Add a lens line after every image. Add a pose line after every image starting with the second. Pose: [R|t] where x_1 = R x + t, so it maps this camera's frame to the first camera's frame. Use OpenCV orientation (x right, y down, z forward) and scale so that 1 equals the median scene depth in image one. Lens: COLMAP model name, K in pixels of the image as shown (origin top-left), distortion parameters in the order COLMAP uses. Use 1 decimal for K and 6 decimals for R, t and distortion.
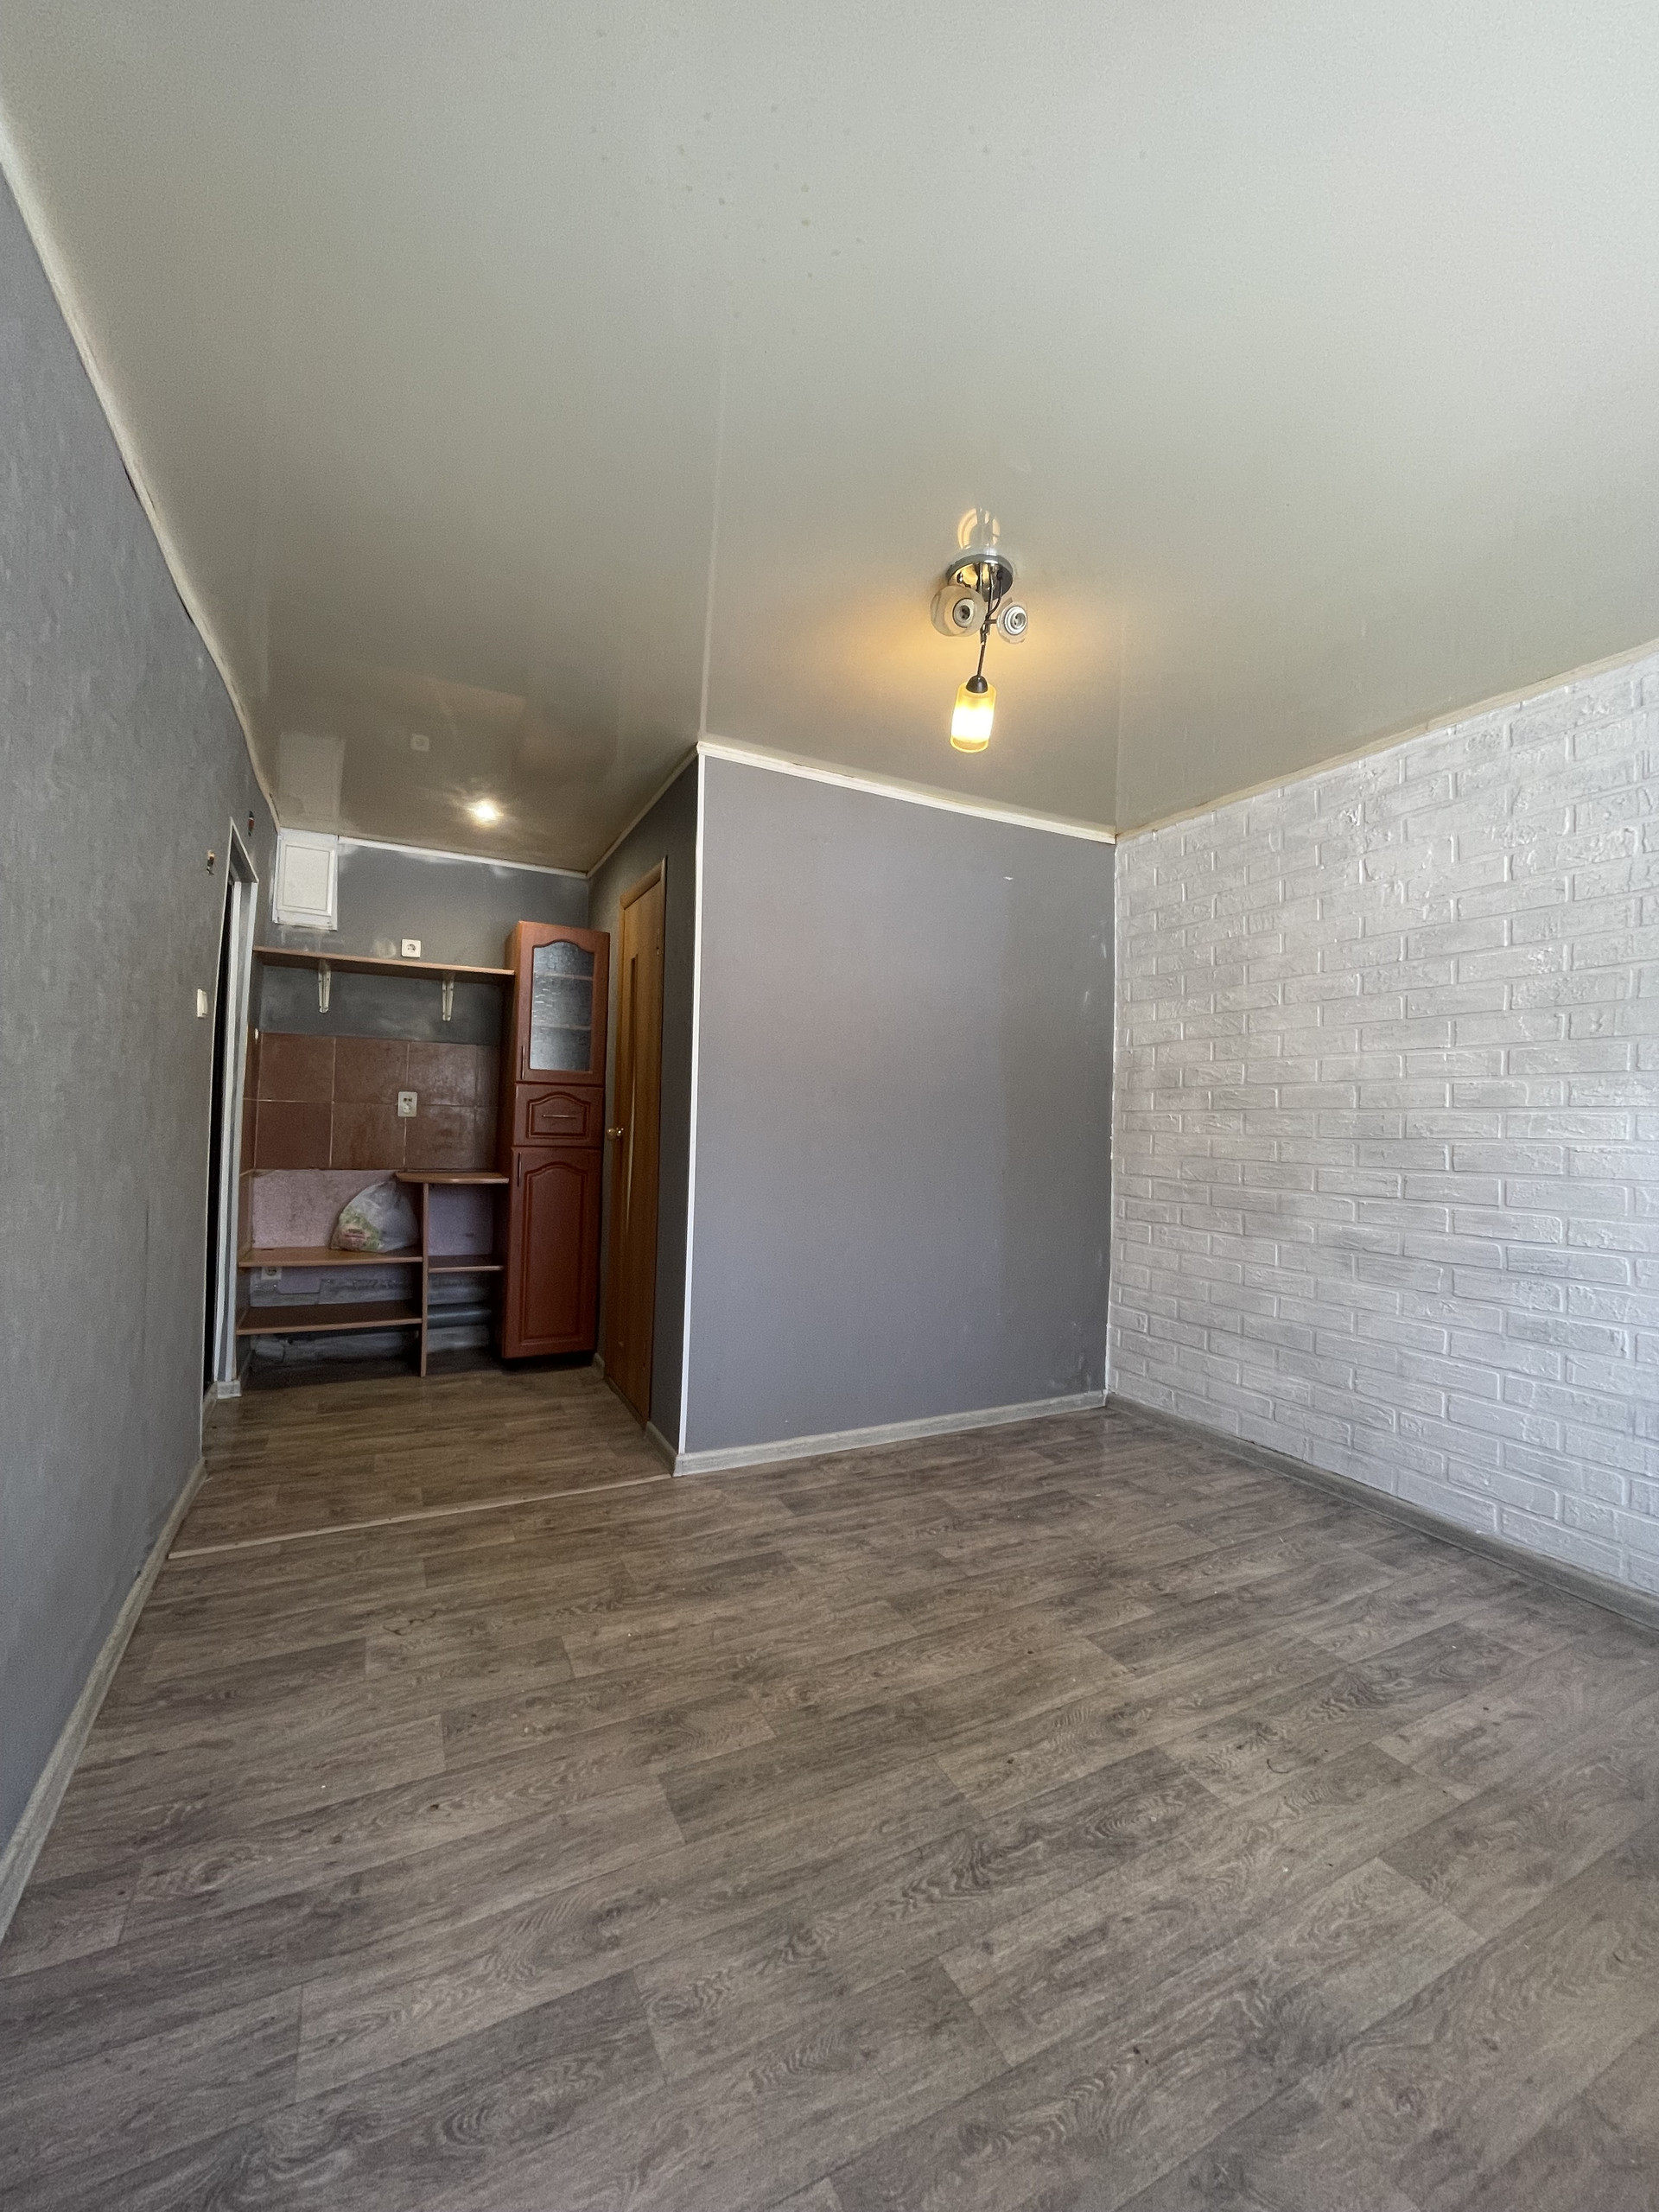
lens RADIAL K [[890.9, 0, 831.9], [0, 890.9, 1102.6], [0, 0, 1]] dist [-0.003632, 0.000688]
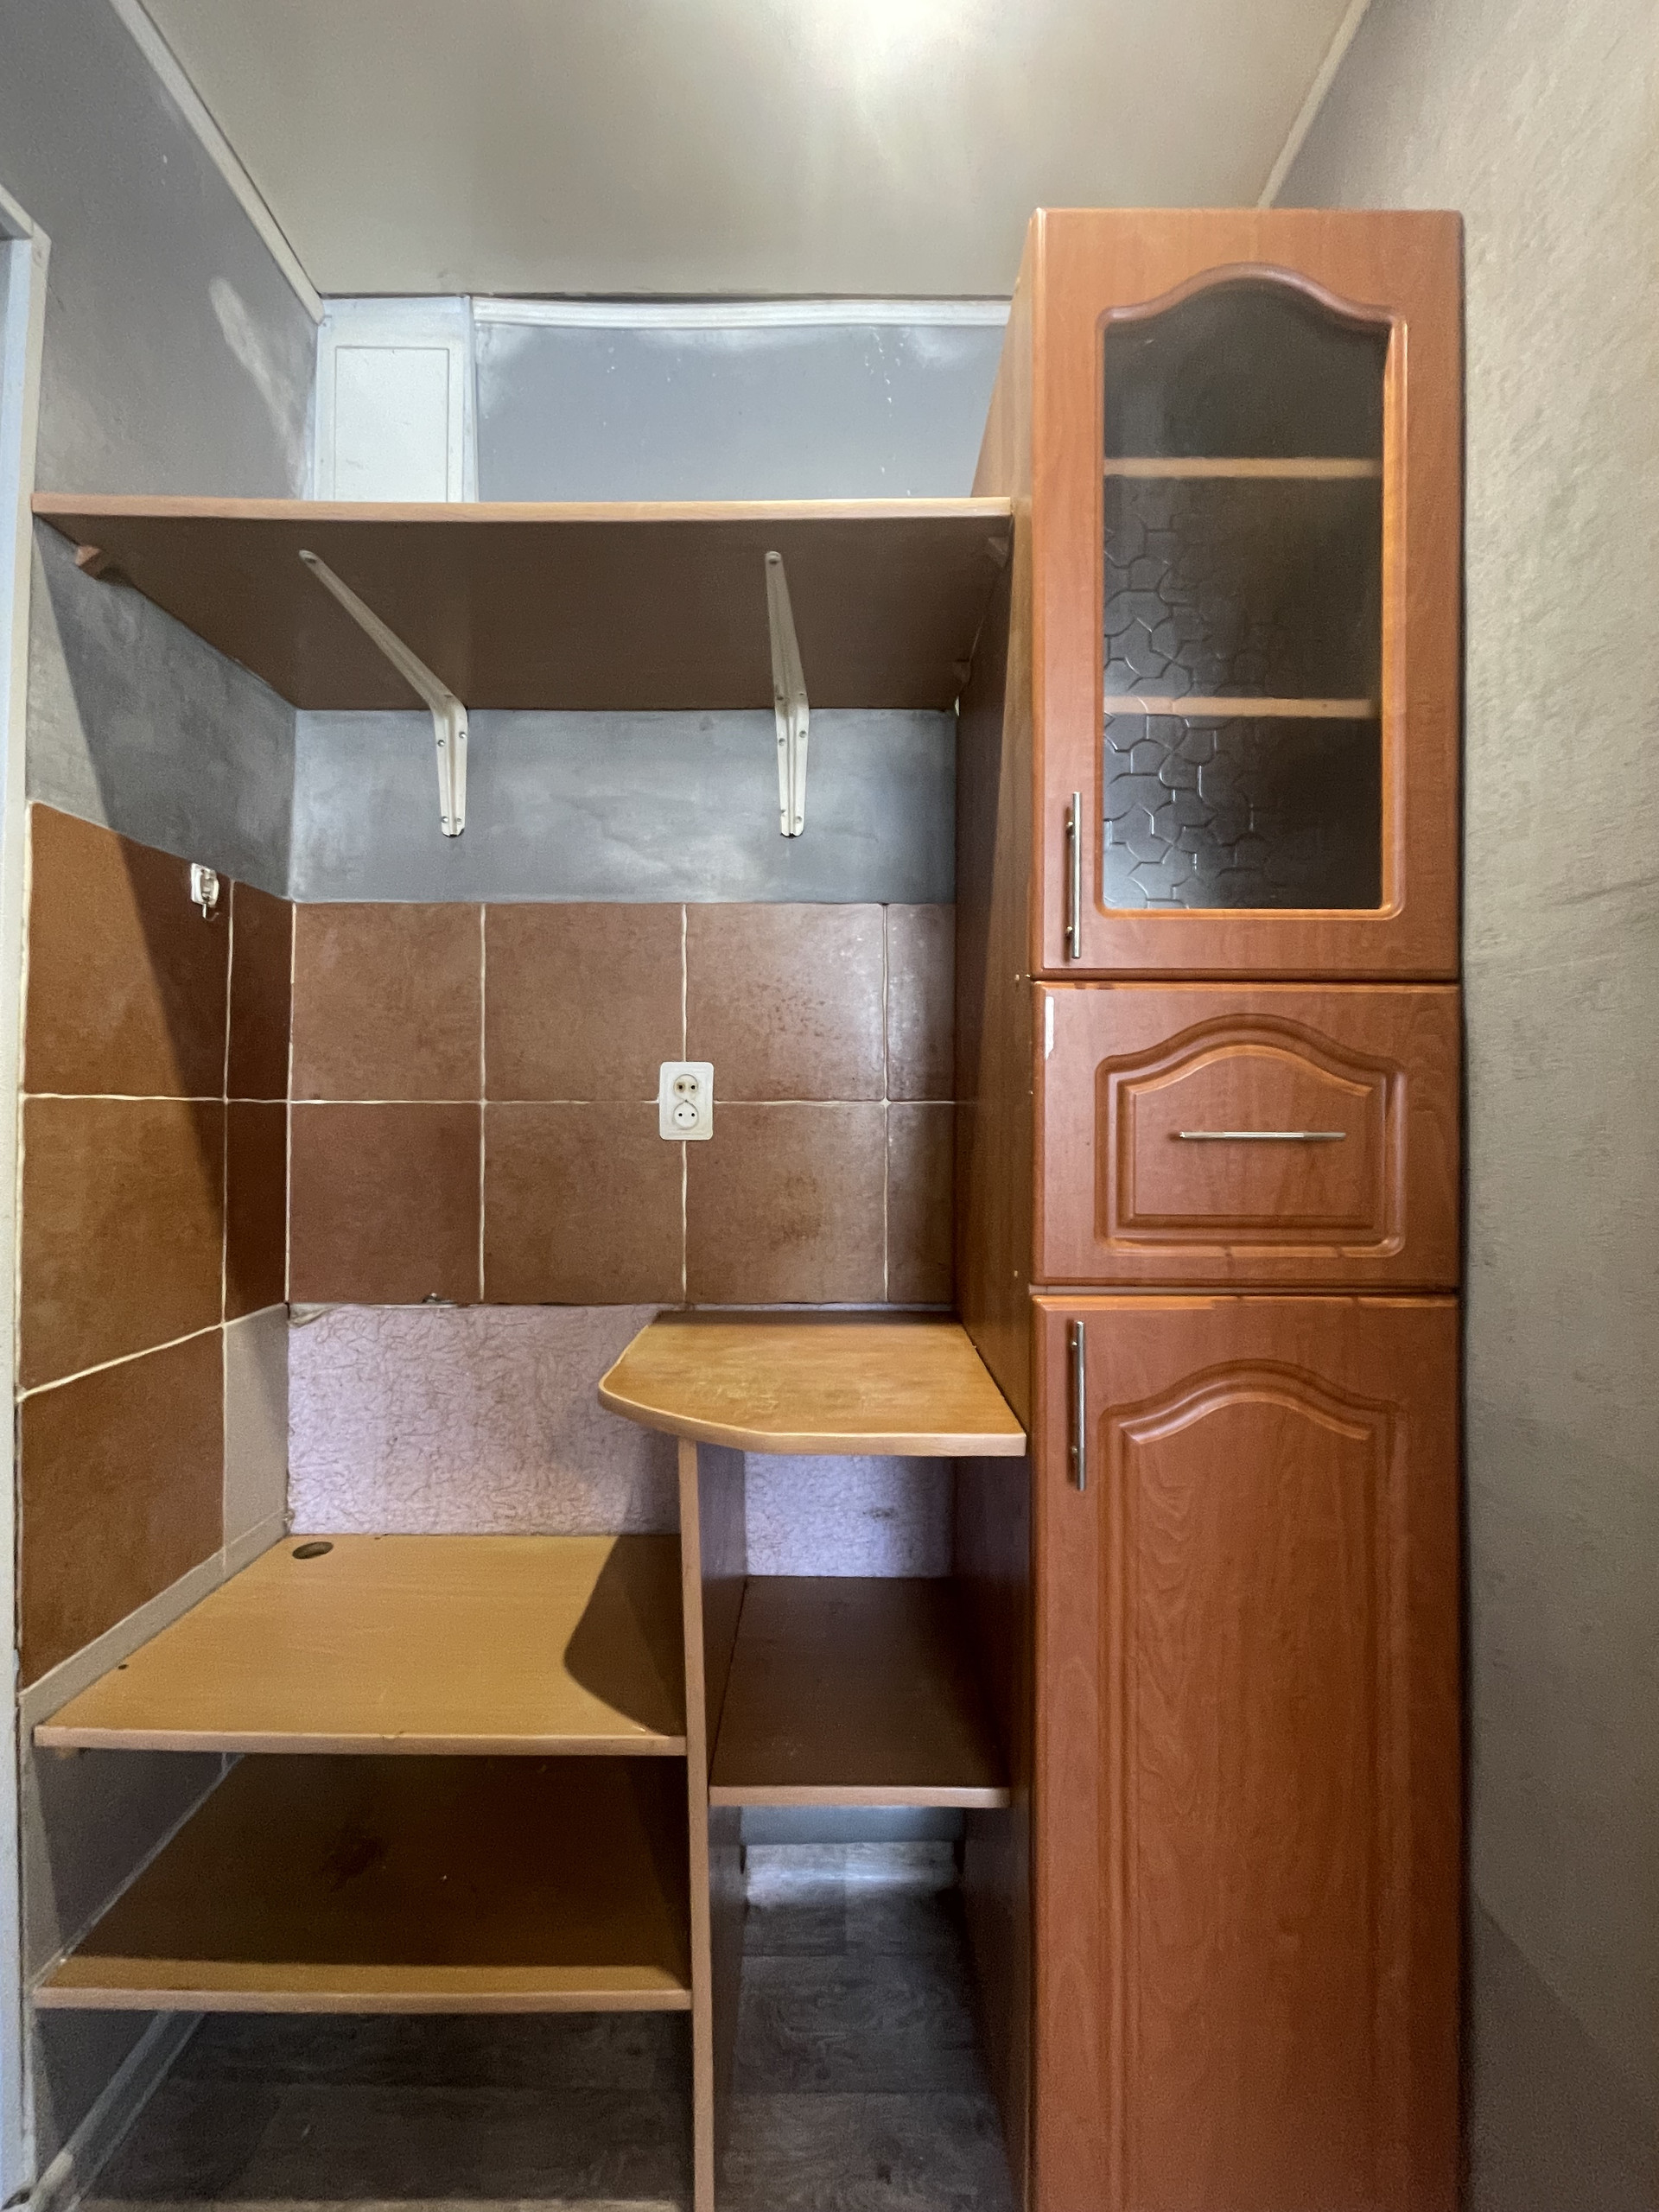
lens RADIAL K [[895.8, 0, 829.5], [0, 895.8, 1106.0], [0, 0, 1]] dist [-0.005750, 0.004625]
pose [[0.889536, -0.029263, -0.455926, -0.121425], [0.032659, 0.999466, -0.000430, 0.002332], [0.455696, -0.014508, 0.890017, 0.314575]]
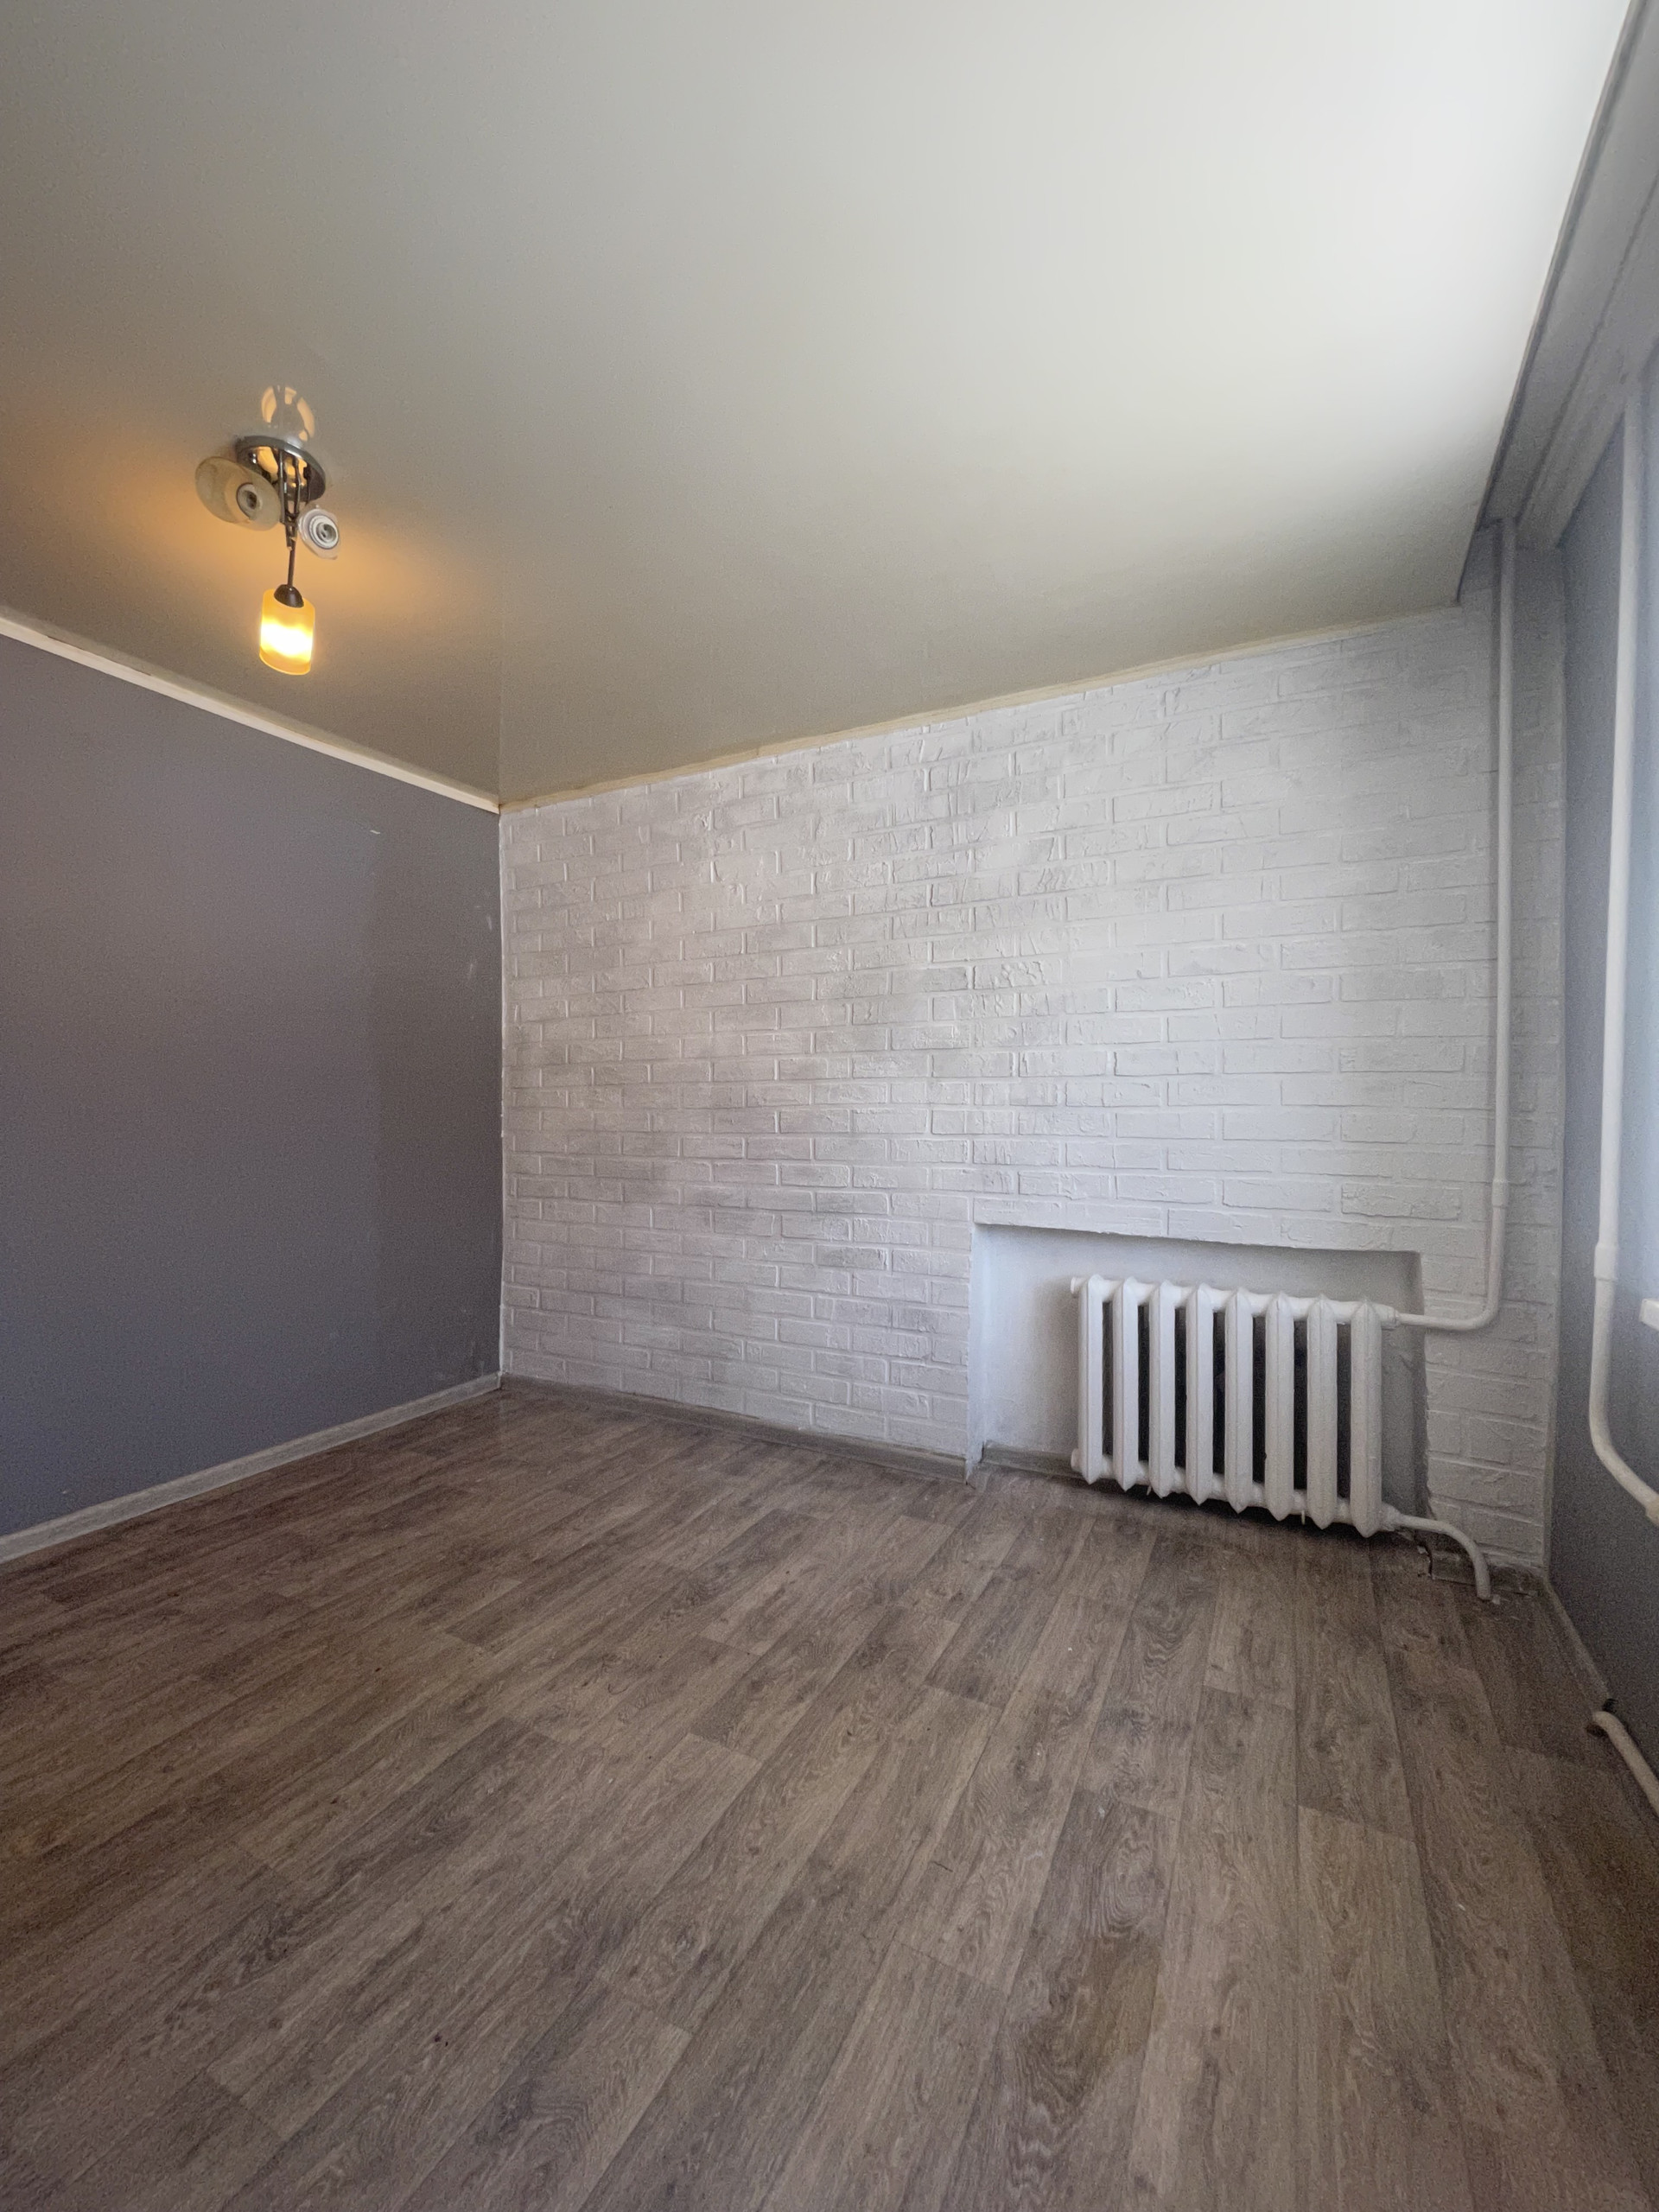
lens RADIAL K [[890.9, 0, 831.9], [0, 890.9, 1102.6], [0, 0, 1]] dist [-0.003632, 0.000688]
pose [[0.818013, -0.022664, 0.574753, 0.071743], [0.009818, 0.999628, 0.025444, 0.006292], [-0.575116, -0.015171, 0.817931, -0.016440]]
